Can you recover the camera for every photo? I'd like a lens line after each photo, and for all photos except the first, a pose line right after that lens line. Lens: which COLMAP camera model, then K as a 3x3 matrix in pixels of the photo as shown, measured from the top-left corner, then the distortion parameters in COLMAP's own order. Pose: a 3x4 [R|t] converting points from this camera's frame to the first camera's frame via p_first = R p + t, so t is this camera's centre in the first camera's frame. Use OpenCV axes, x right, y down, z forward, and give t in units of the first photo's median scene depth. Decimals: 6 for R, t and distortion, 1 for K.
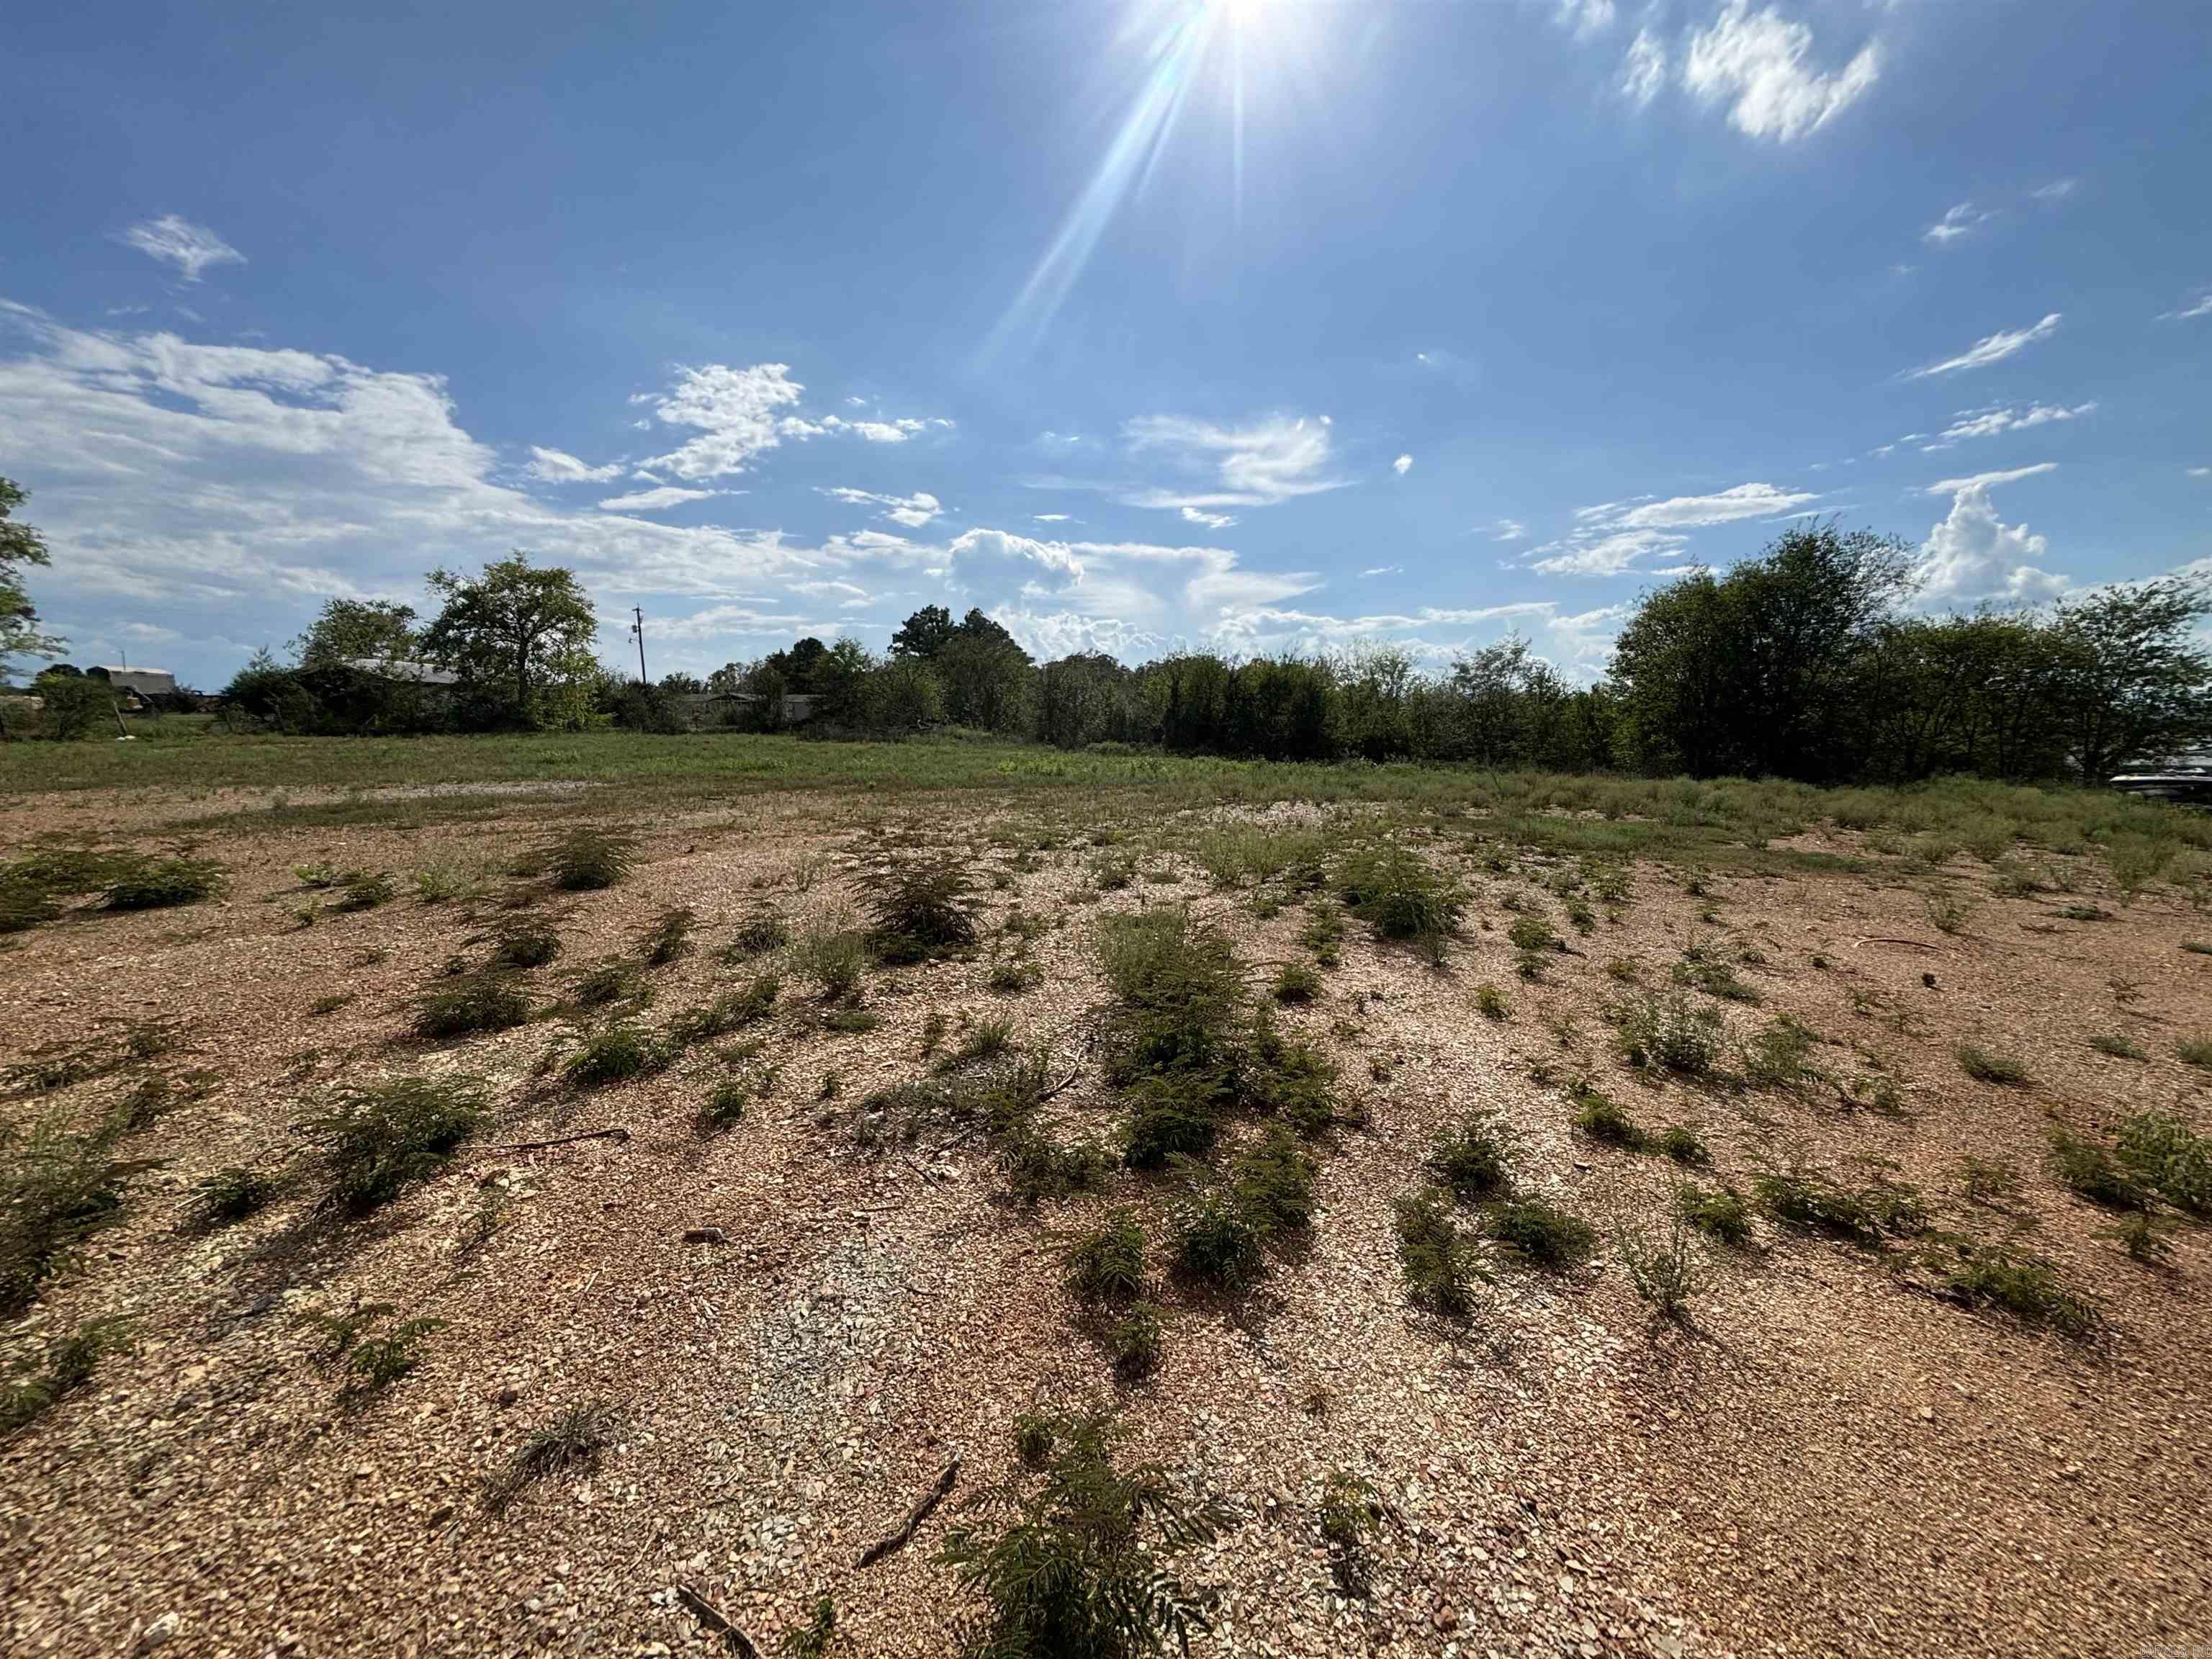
lens RADIAL K [[890.2, 0, 1105.2], [0, 890.2, 834.4], [0, 0, 1]] dist [-0.001600, 0.000810]
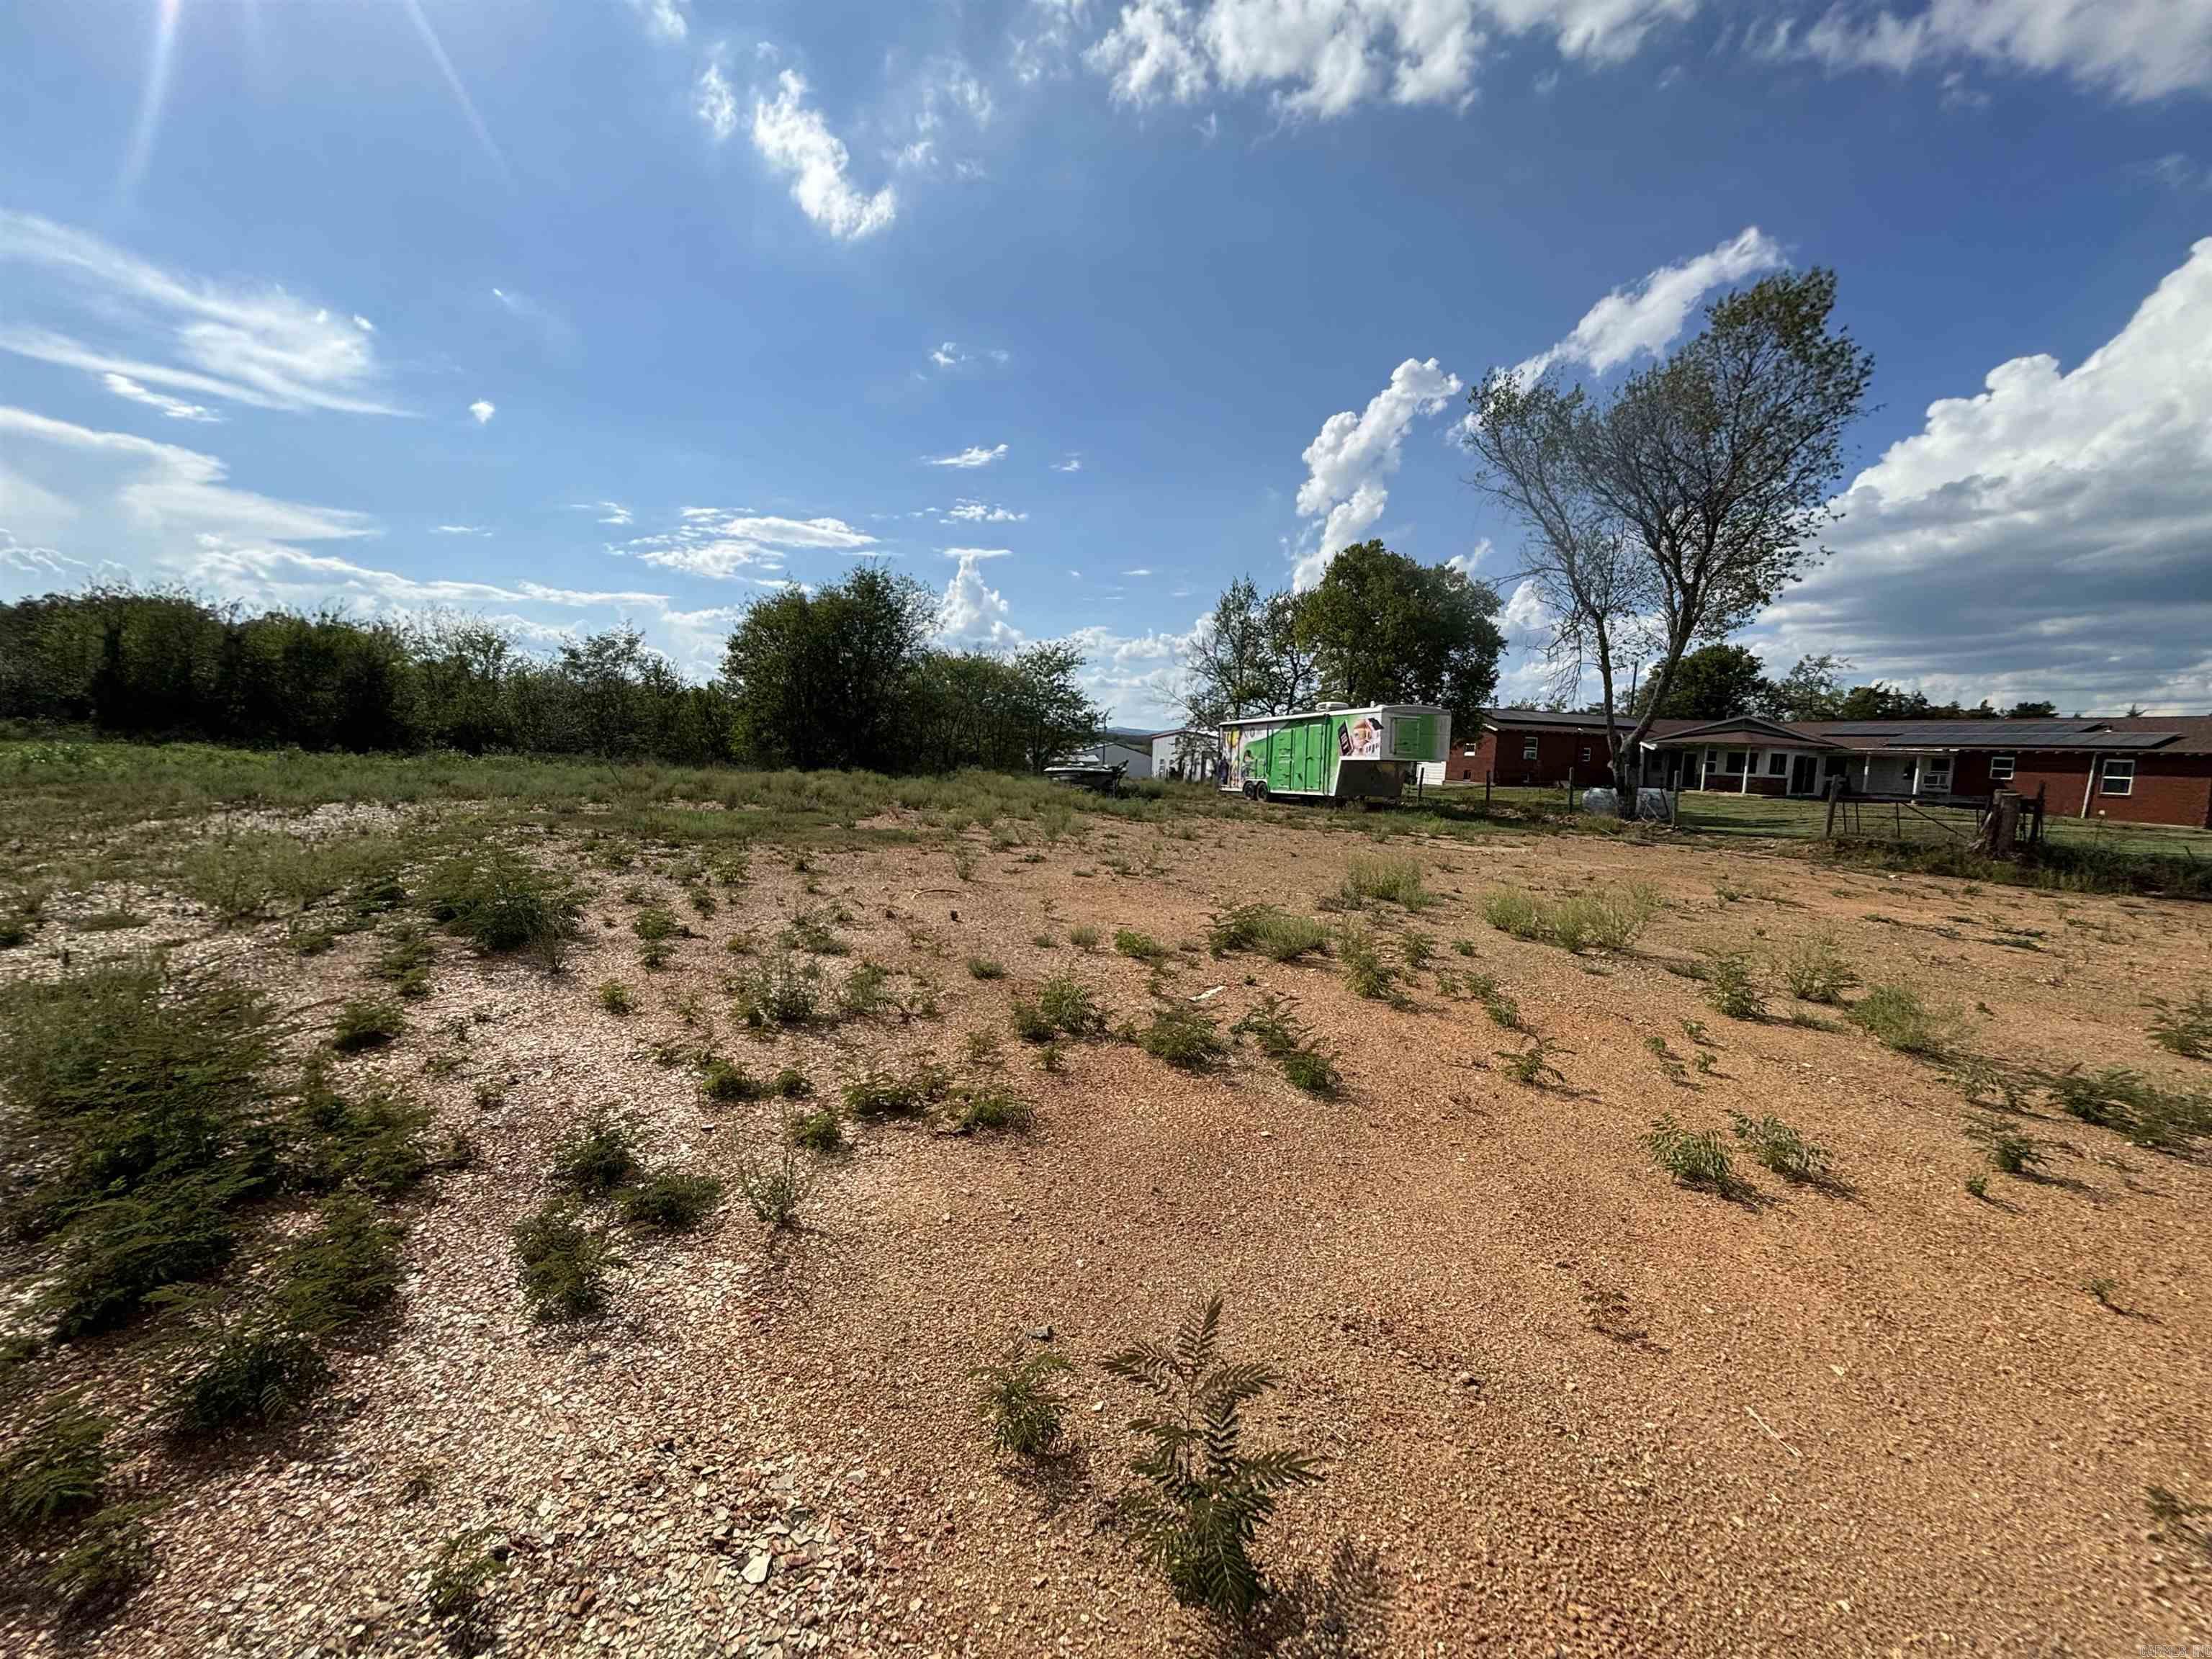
lens RADIAL K [[890.2, 0, 1109.6], [0, 890.2, 833.9], [0, 0, 1]] dist [-0.001600, 0.000810]
pose [[0.611519, -0.062100, 0.788789, 0.001096], [0.056758, 0.997790, 0.034552, 0.002845], [-0.789191, 0.023641, 0.613692, -0.022035]]
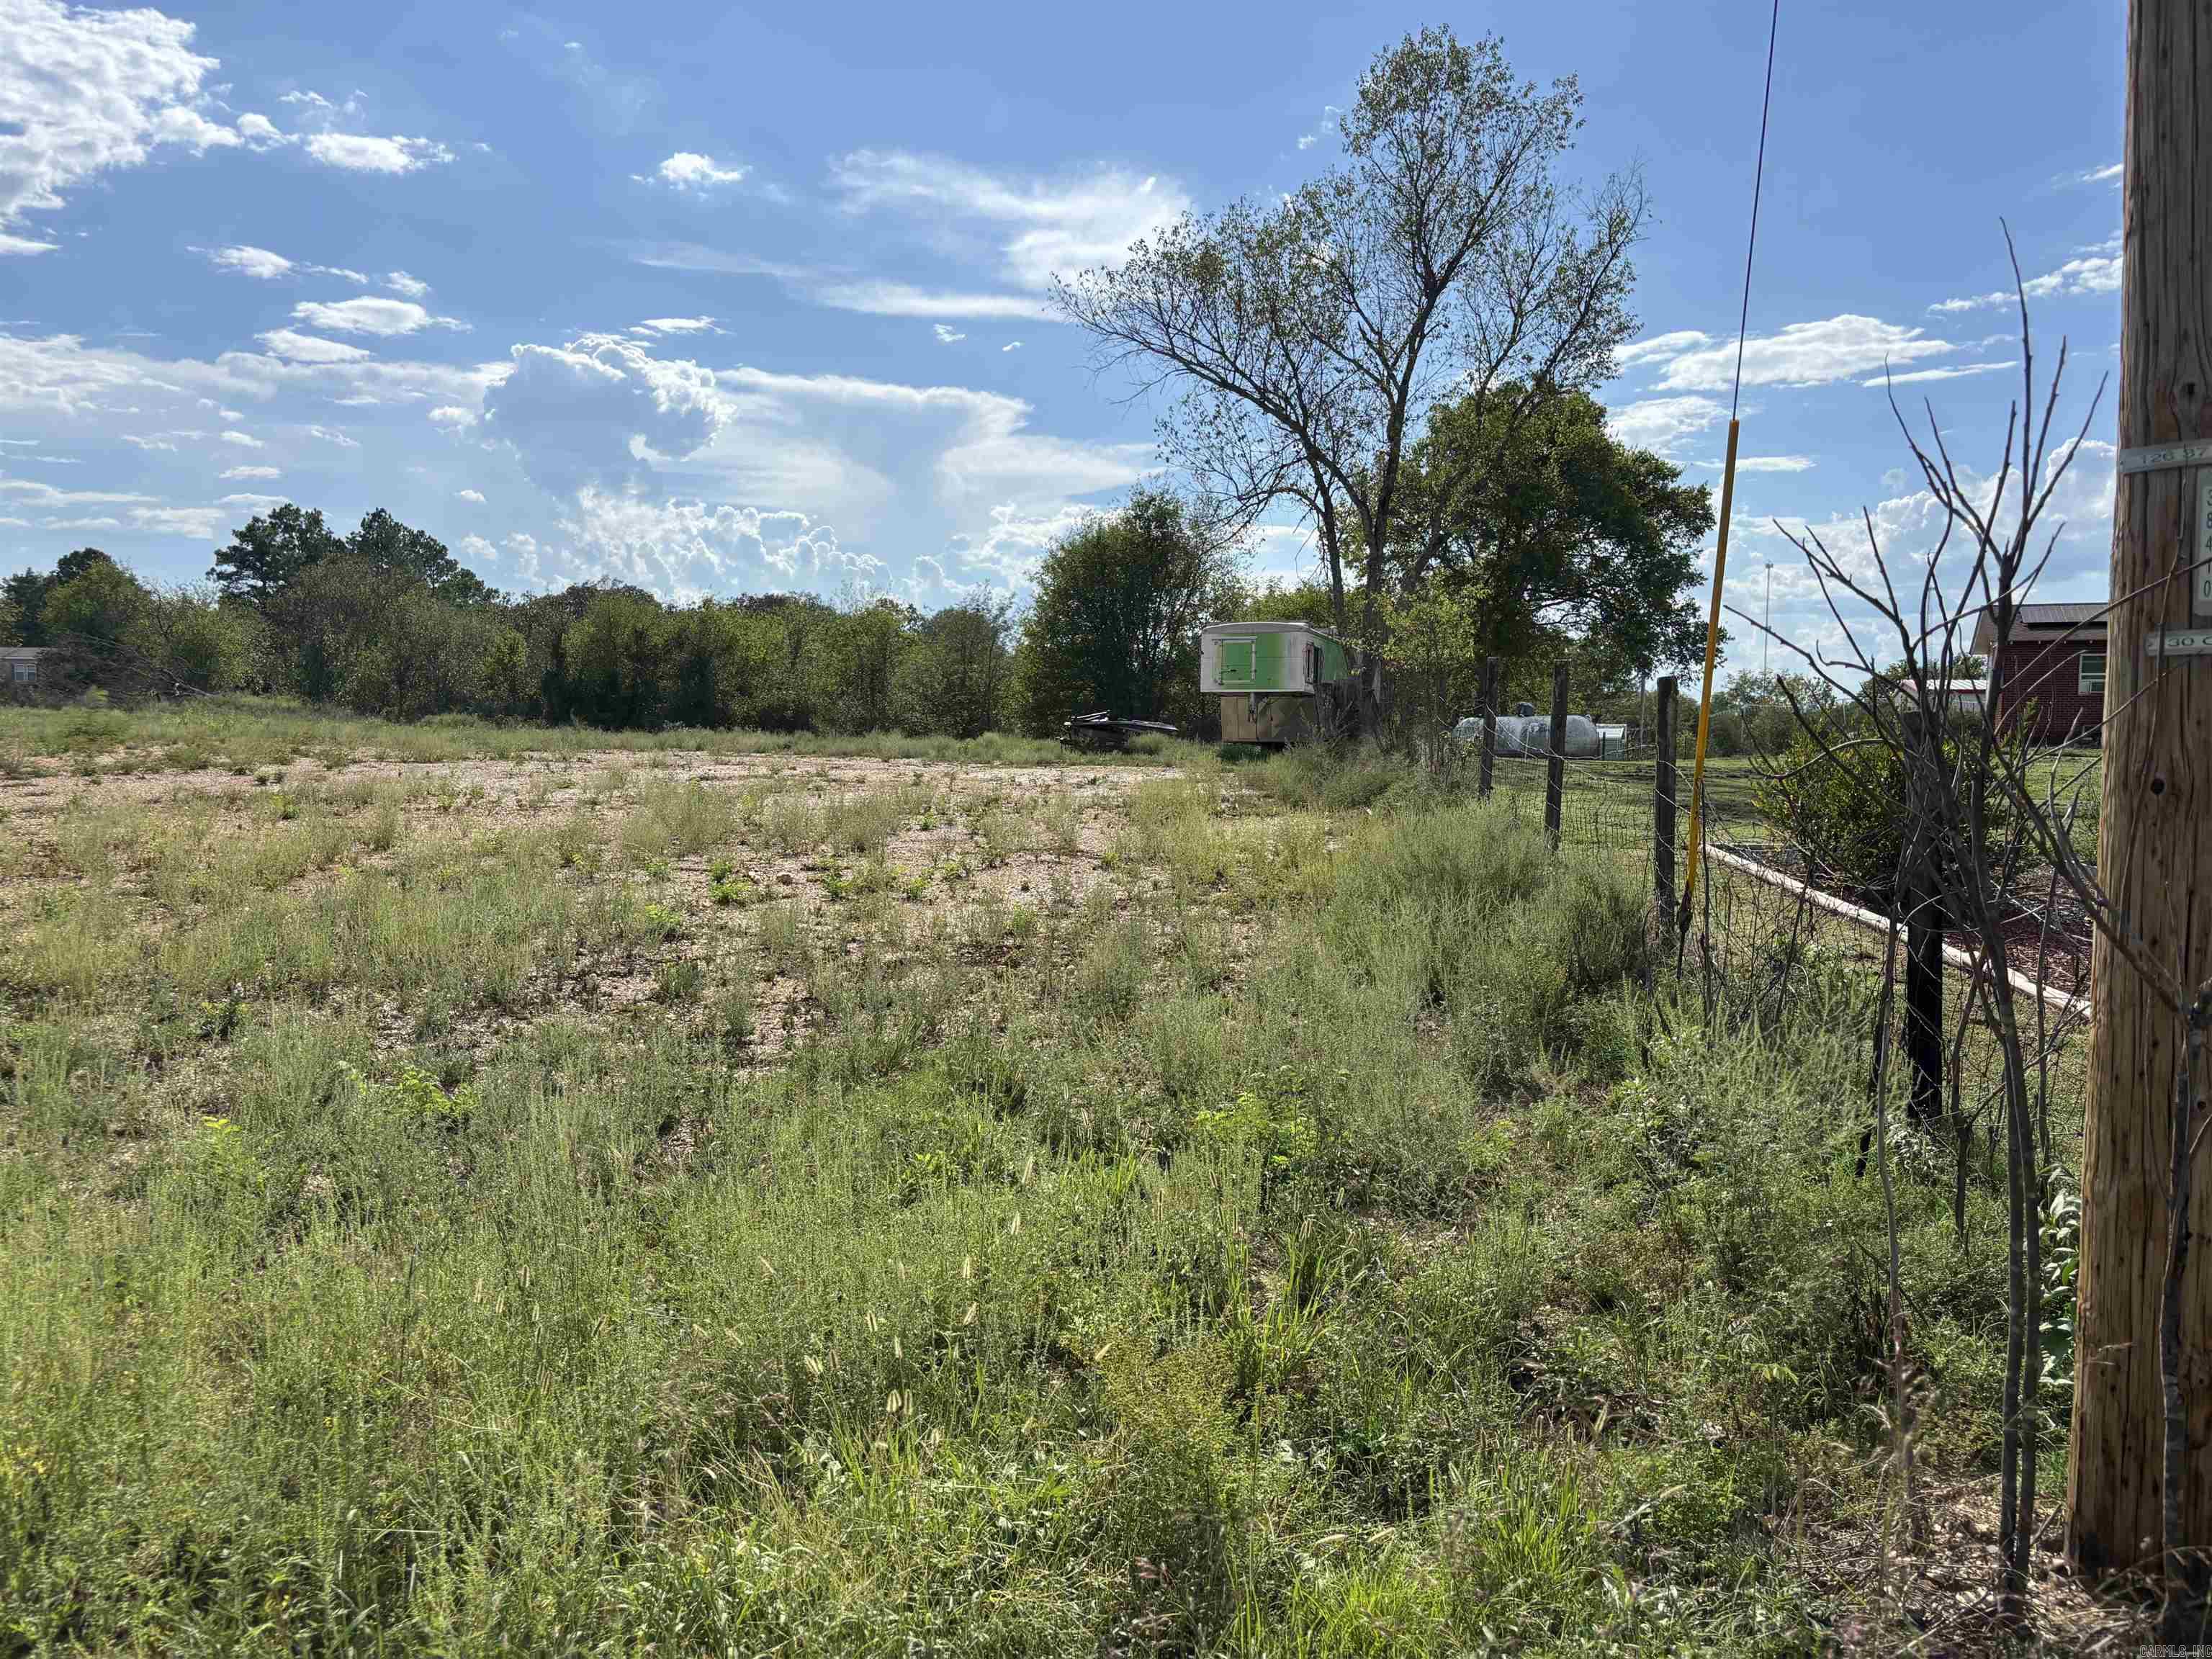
lens RADIAL K [[1605.8, 0, 1108.3], [0, 1605.8, 868.3], [0, 0, 1]] dist [0.005821, -0.036910]
pose [[0.982014, -0.004075, 0.188762, 1.719779], [0.008079, 0.999758, -0.020450, 0.310946], [-0.188633, 0.021607, 0.981810, -2.475667]]
